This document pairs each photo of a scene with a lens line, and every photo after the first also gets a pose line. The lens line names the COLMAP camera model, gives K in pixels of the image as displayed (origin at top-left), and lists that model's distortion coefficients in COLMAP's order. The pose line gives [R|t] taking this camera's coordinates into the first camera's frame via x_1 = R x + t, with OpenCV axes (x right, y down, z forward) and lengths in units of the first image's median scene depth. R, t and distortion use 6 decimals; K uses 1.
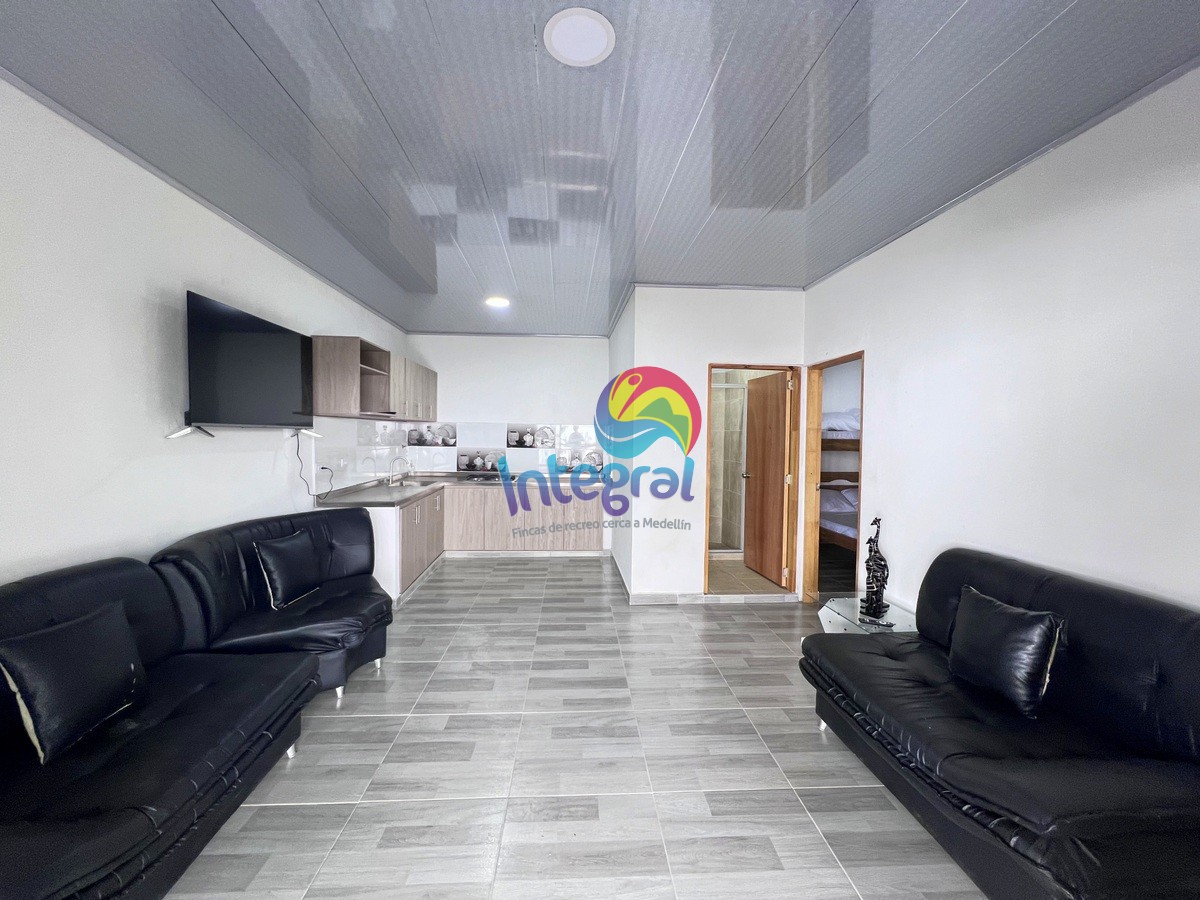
lens RADIAL K [[482.7, 0, 595.2], [0, 482.7, 448.3], [0, 0, 1]] dist [-0.000610, 0.000059]
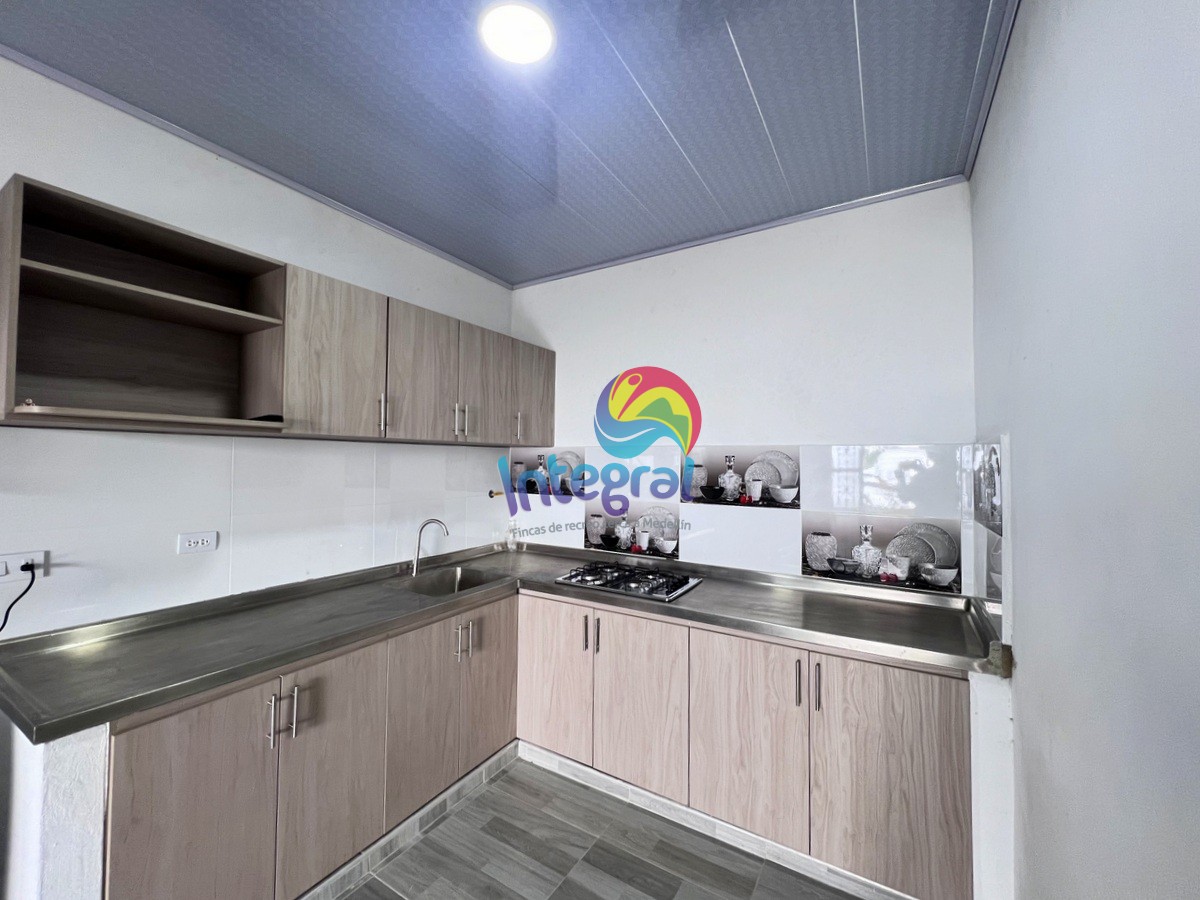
lens RADIAL K [[482.7, 0, 602.3], [0, 482.7, 448.9], [0, 0, 1]] dist [-0.000610, 0.000059]
pose [[0.821740, -0.025535, -0.569291, 0.005128], [-0.013041, 0.997891, -0.063583, -0.020691], [0.569714, 0.059673, 0.819674, 0.609552]]
